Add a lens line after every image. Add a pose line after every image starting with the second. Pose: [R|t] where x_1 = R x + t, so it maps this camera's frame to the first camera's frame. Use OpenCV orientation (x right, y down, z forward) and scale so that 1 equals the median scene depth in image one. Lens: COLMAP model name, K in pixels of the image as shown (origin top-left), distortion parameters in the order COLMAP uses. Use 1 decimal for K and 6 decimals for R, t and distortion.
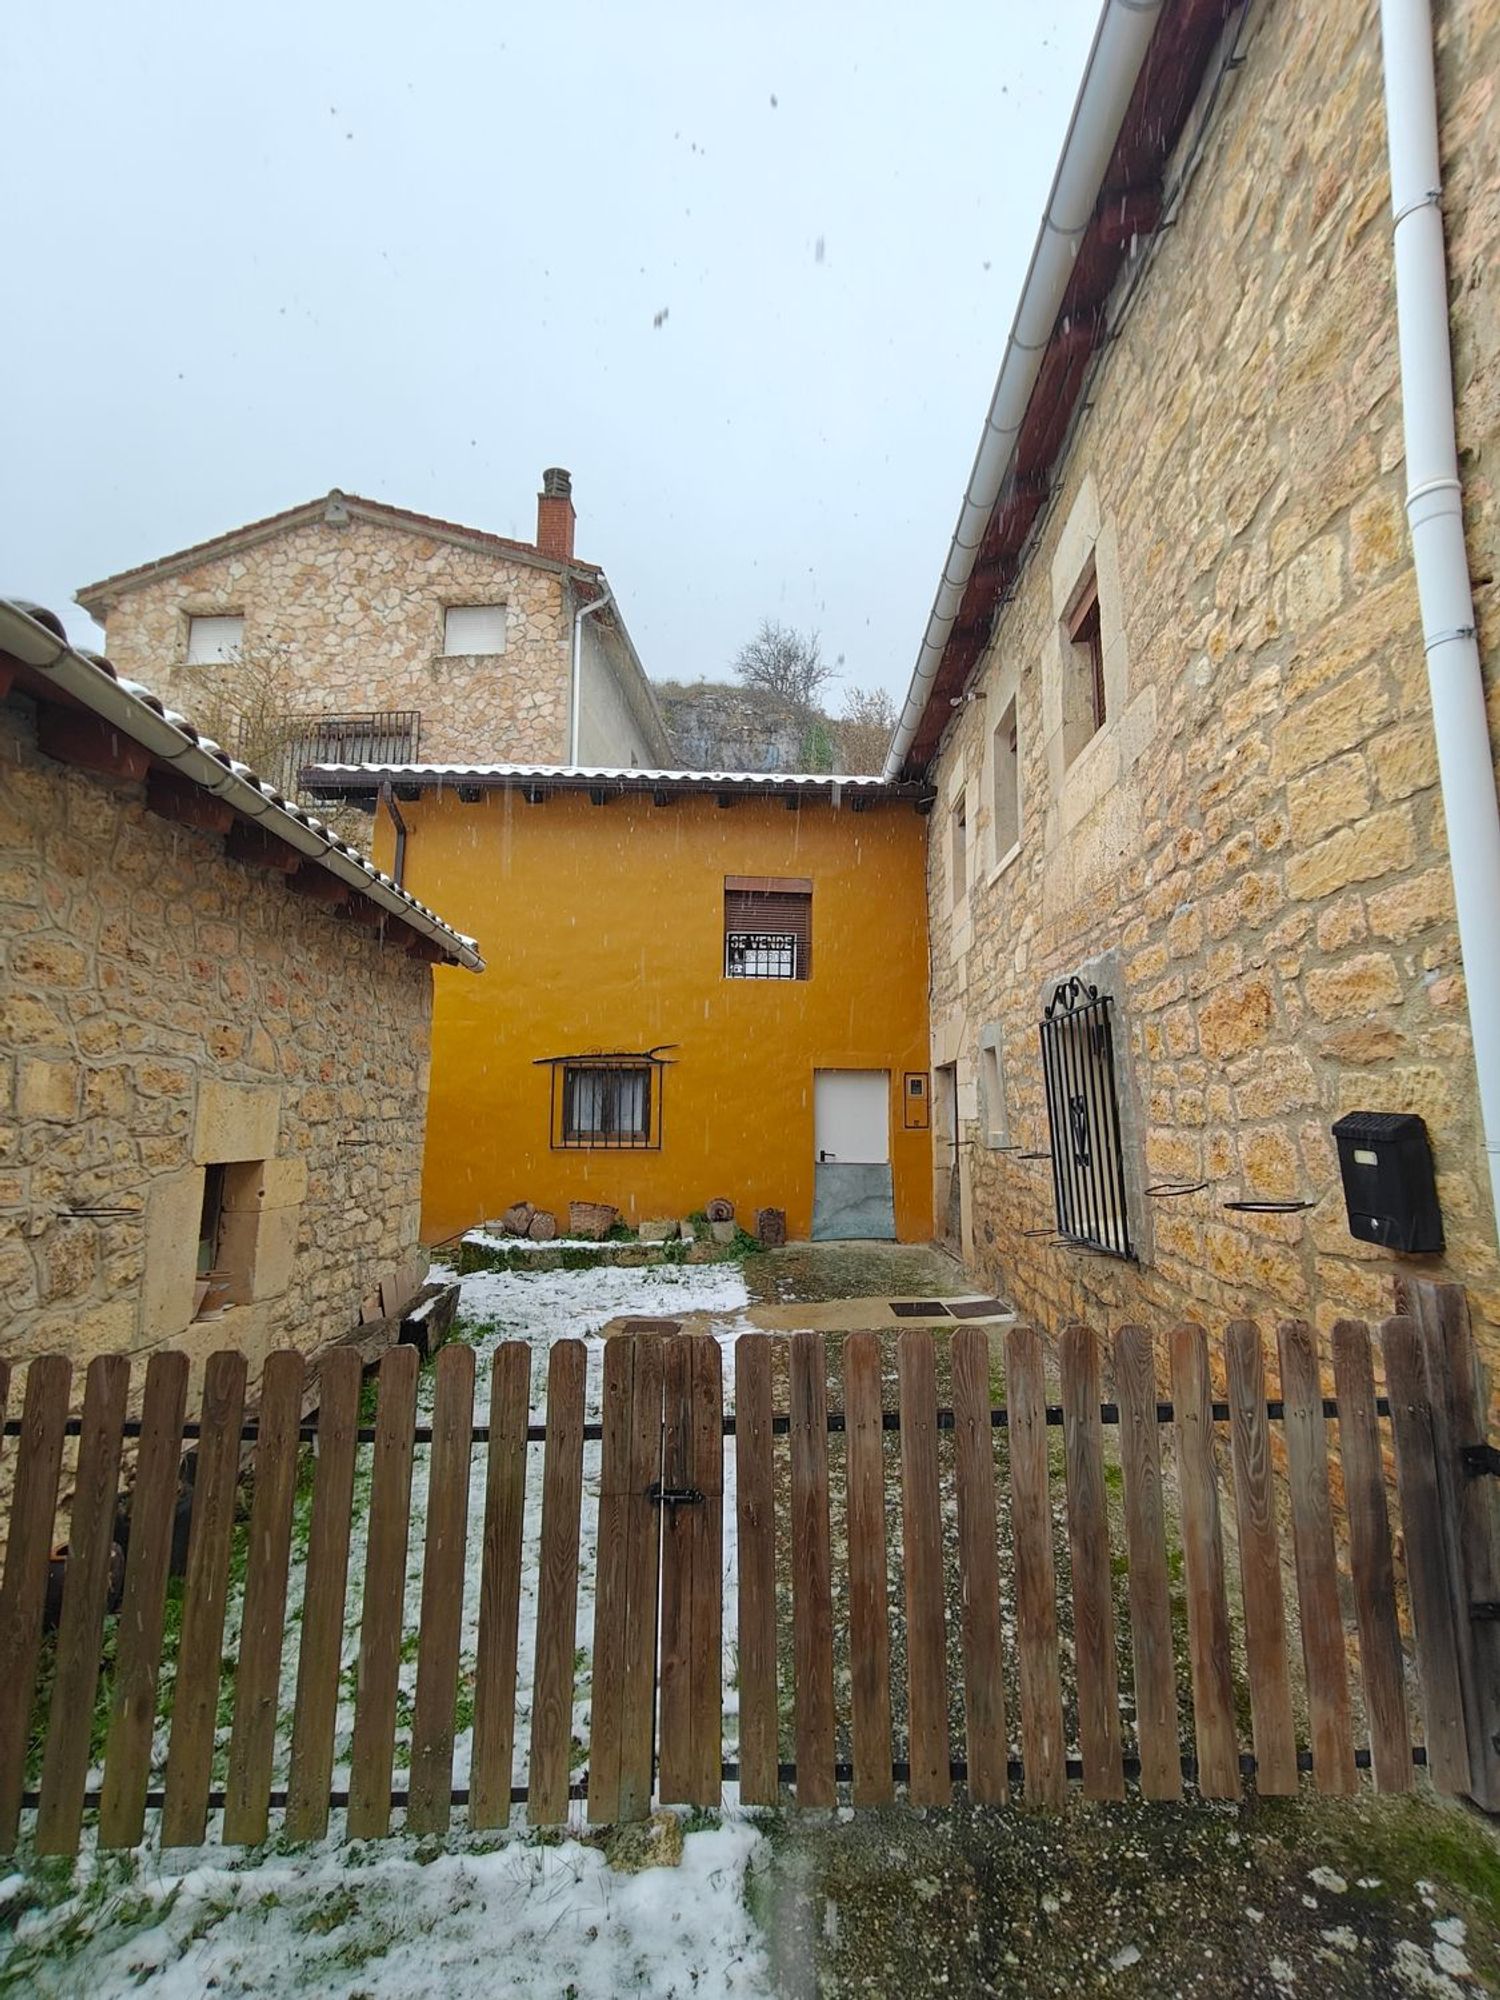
lens RADIAL K [[942.4, 0, 771.0], [0, 942.4, 997.4], [0, 0, 1]] dist [-0.000073, 0.001499]
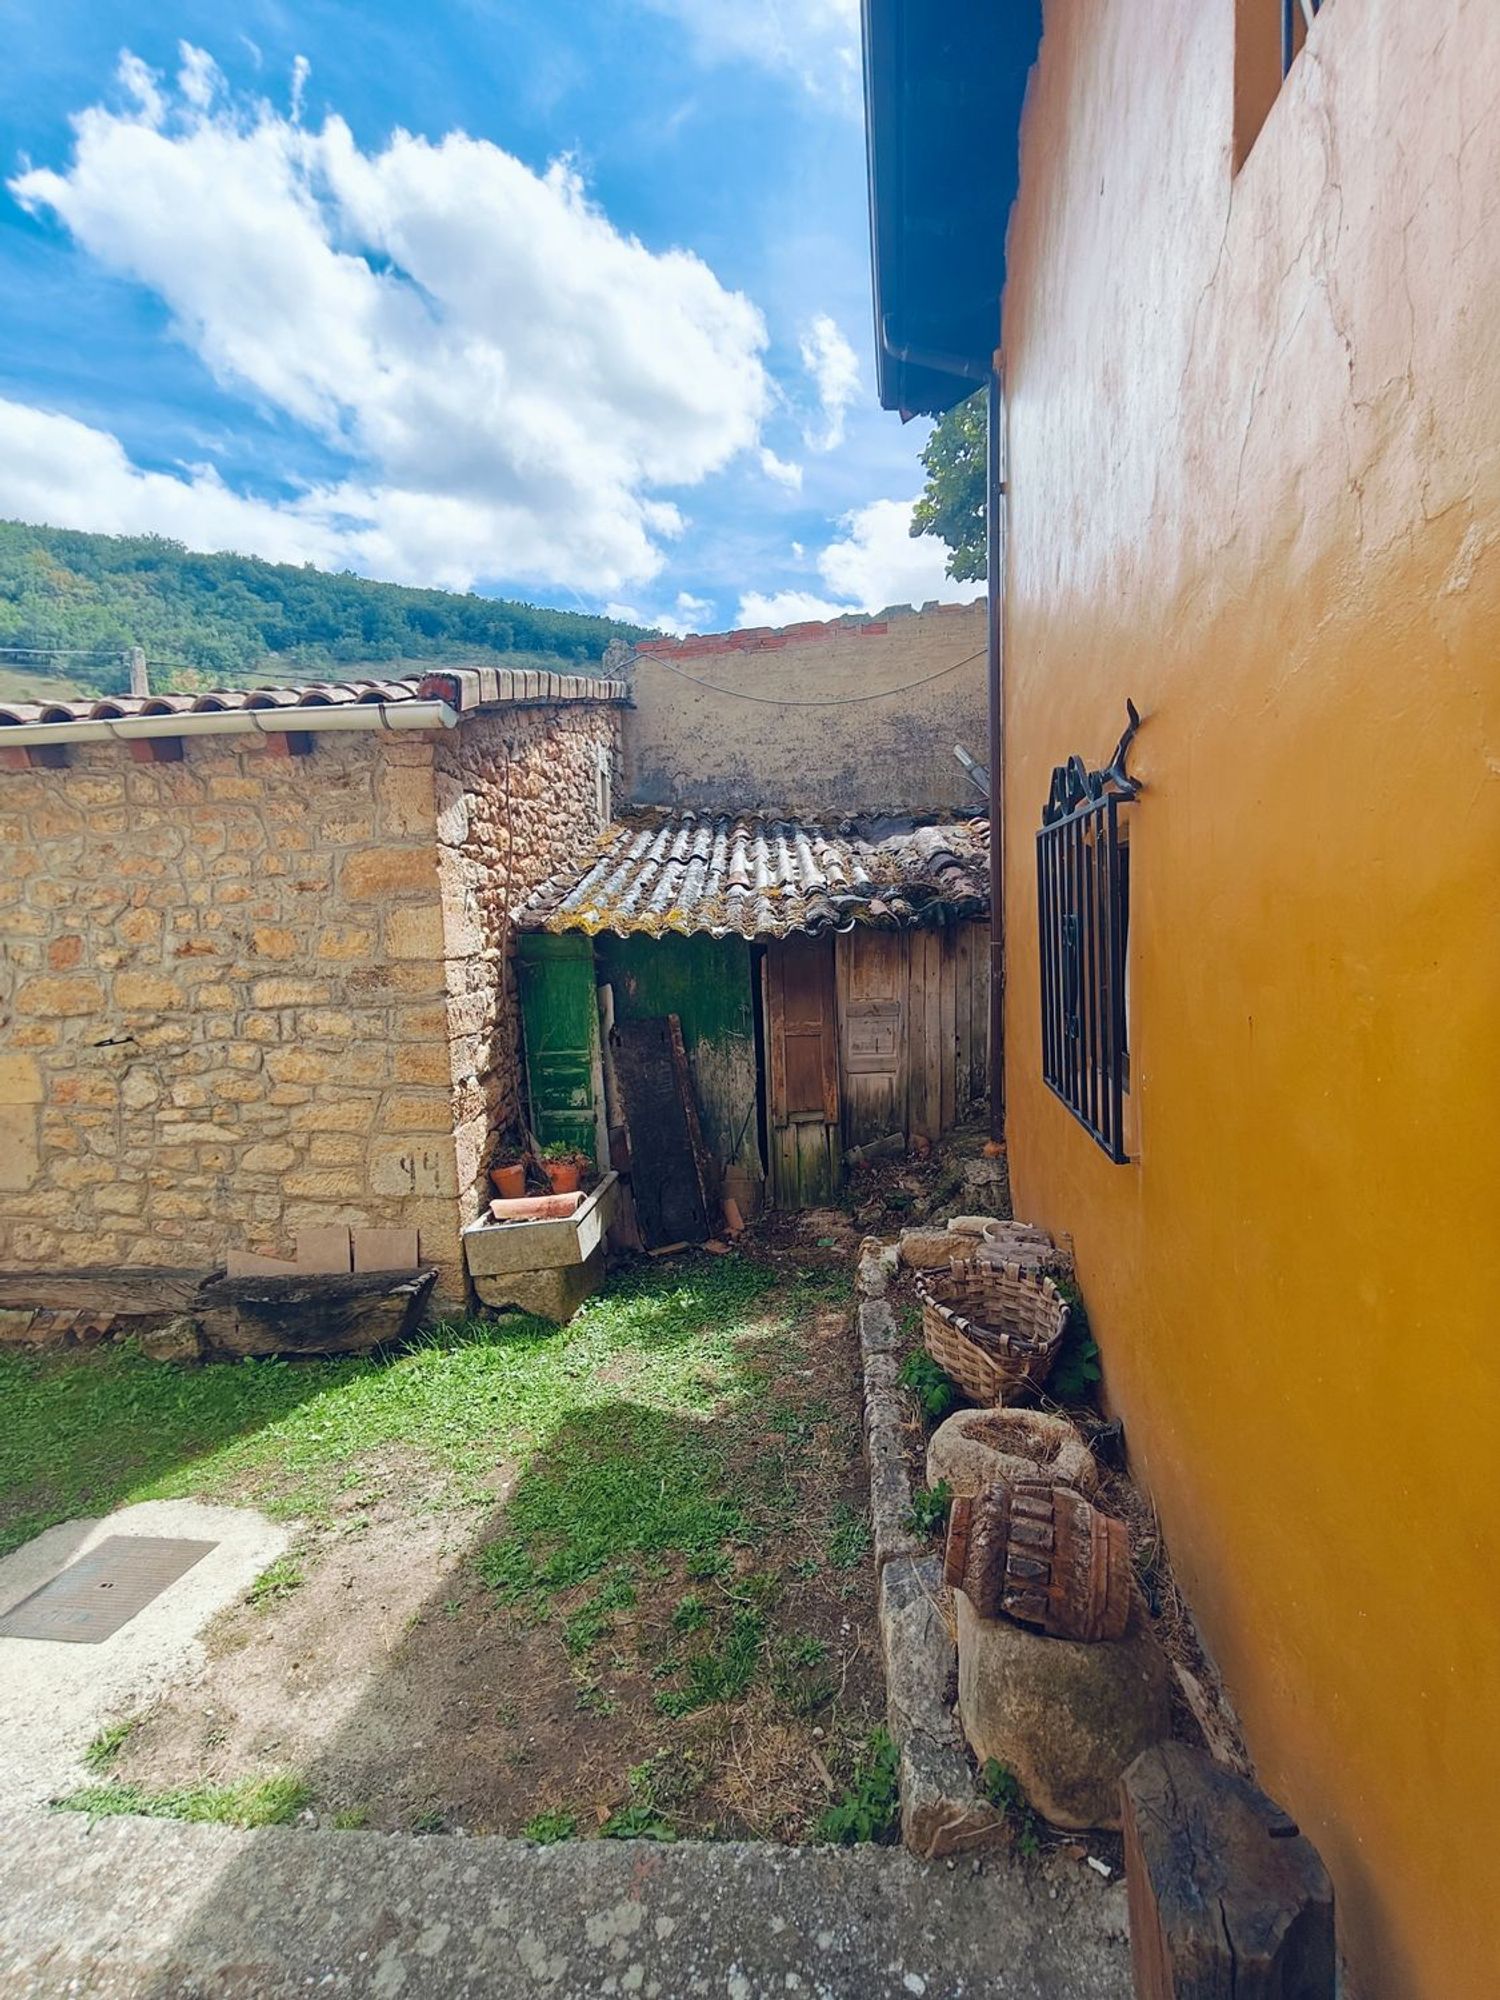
lens RADIAL K [[938.3, 0, 778.7], [0, 938.3, 1000.0], [0, 0, 1]] dist [0.002451, 0.001282]
pose [[-0.191329, 0.089622, -0.977426, 0.129787], [0.160769, 0.985235, 0.058868, 0.092869], [0.968270, -0.145876, -0.202913, 0.975996]]
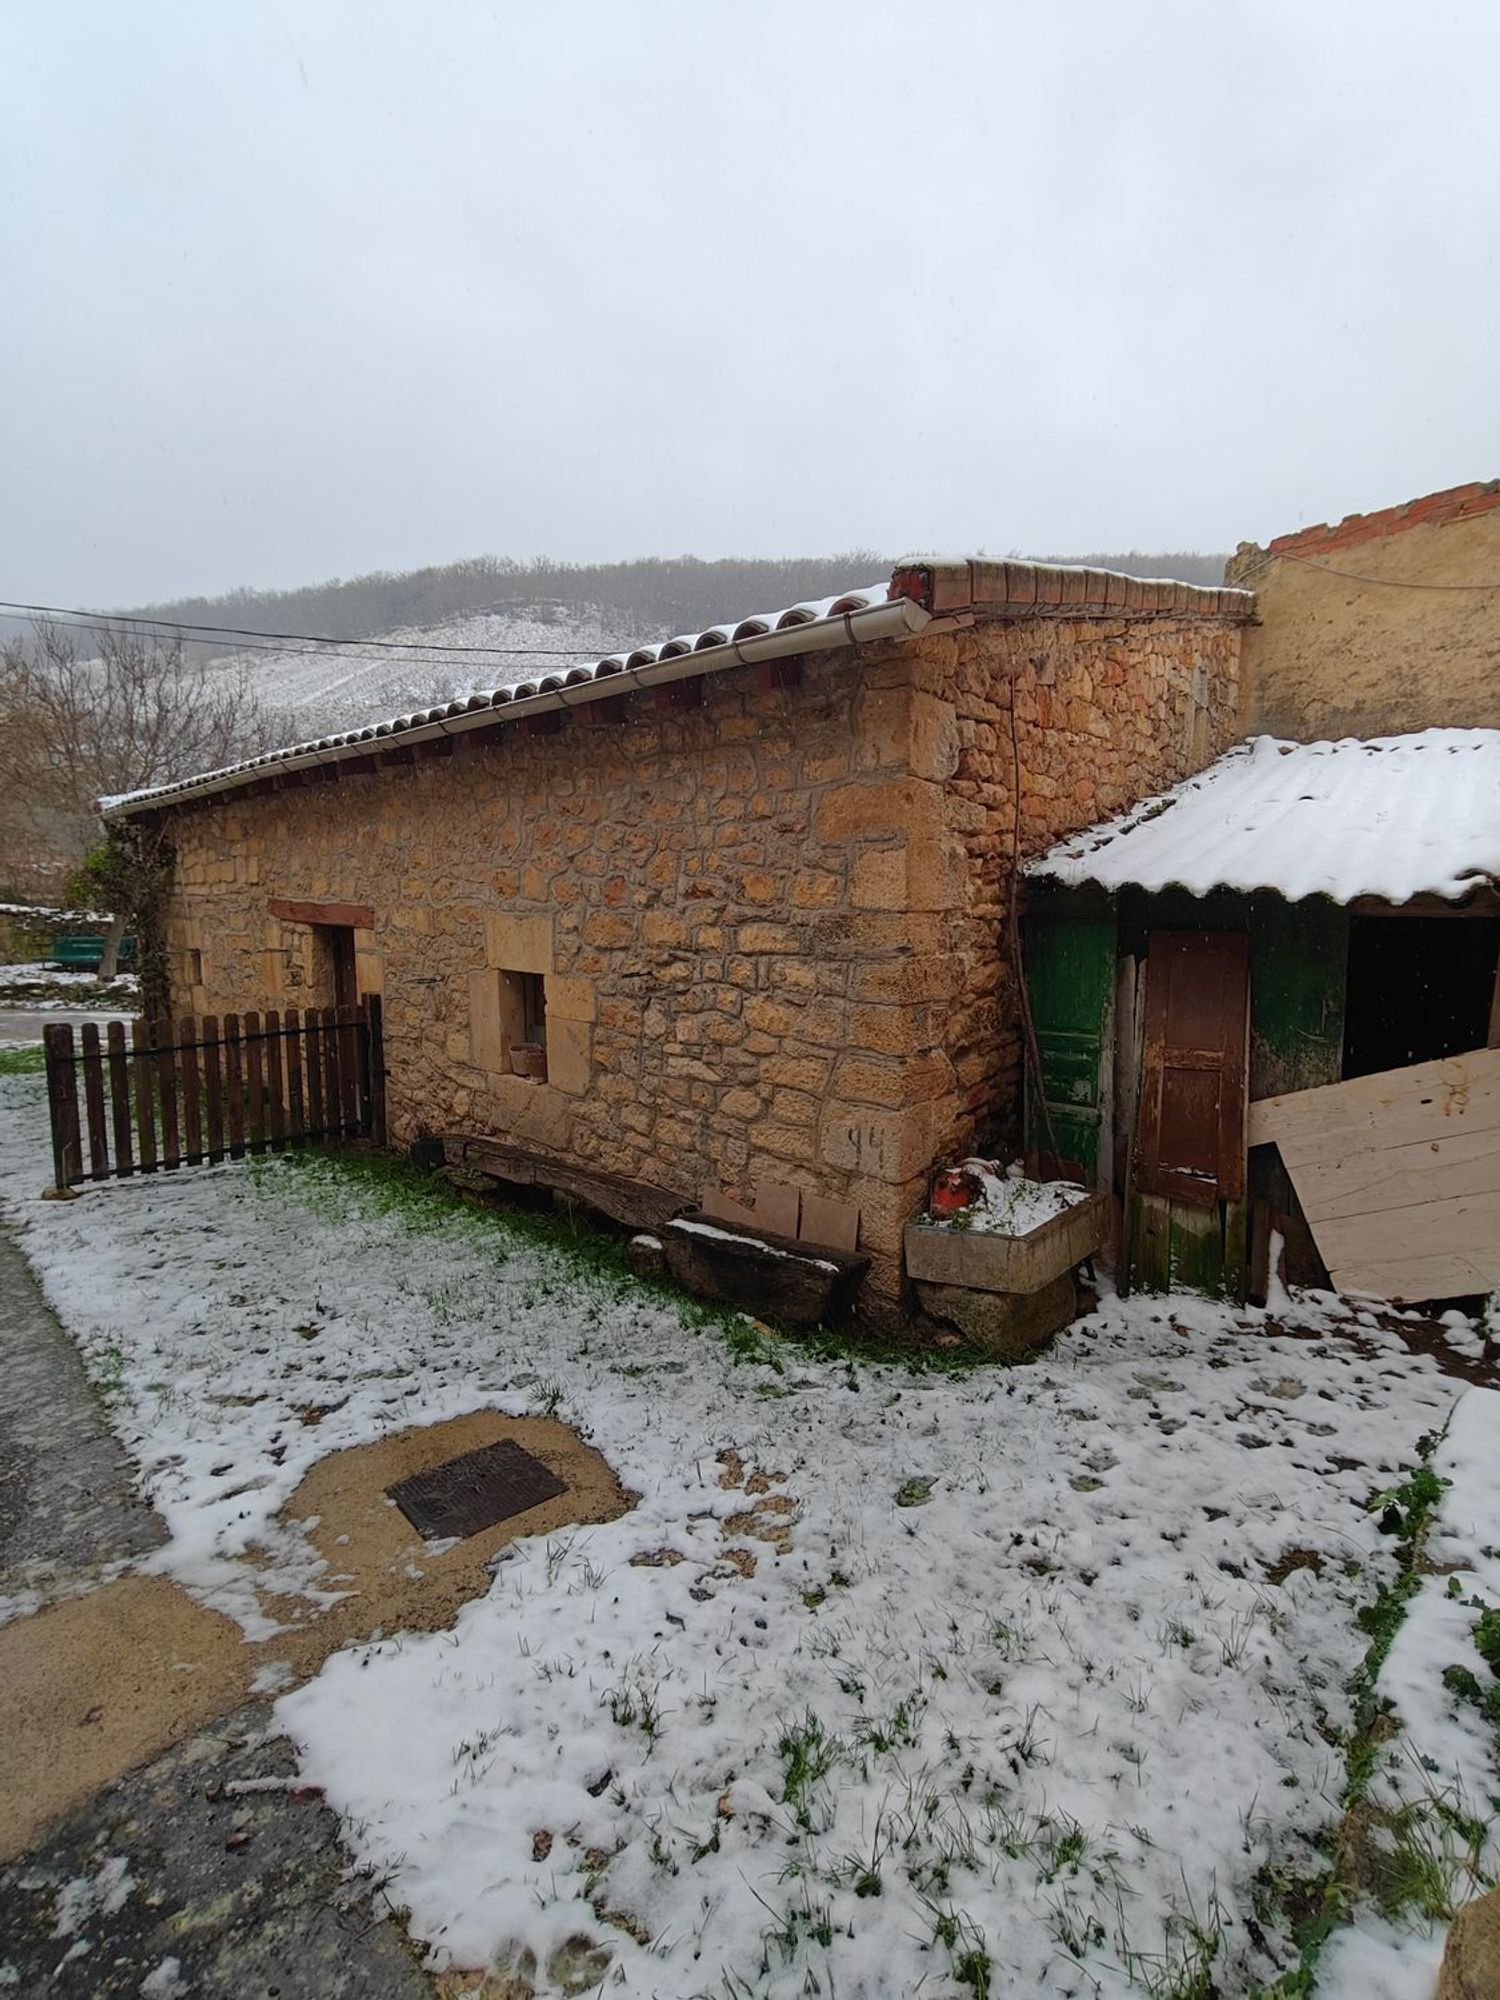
lens RADIAL K [[945.4, 0, 772.2], [0, 945.4, 997.6], [0, 0, 1]] dist [0.002090, 0.000223]
pose [[-0.744898, 0.066429, -0.663863, 0.026278], [0.083306, 0.996504, 0.006239, 0.102797], [0.661957, -0.050656, -0.747828, 0.987074]]
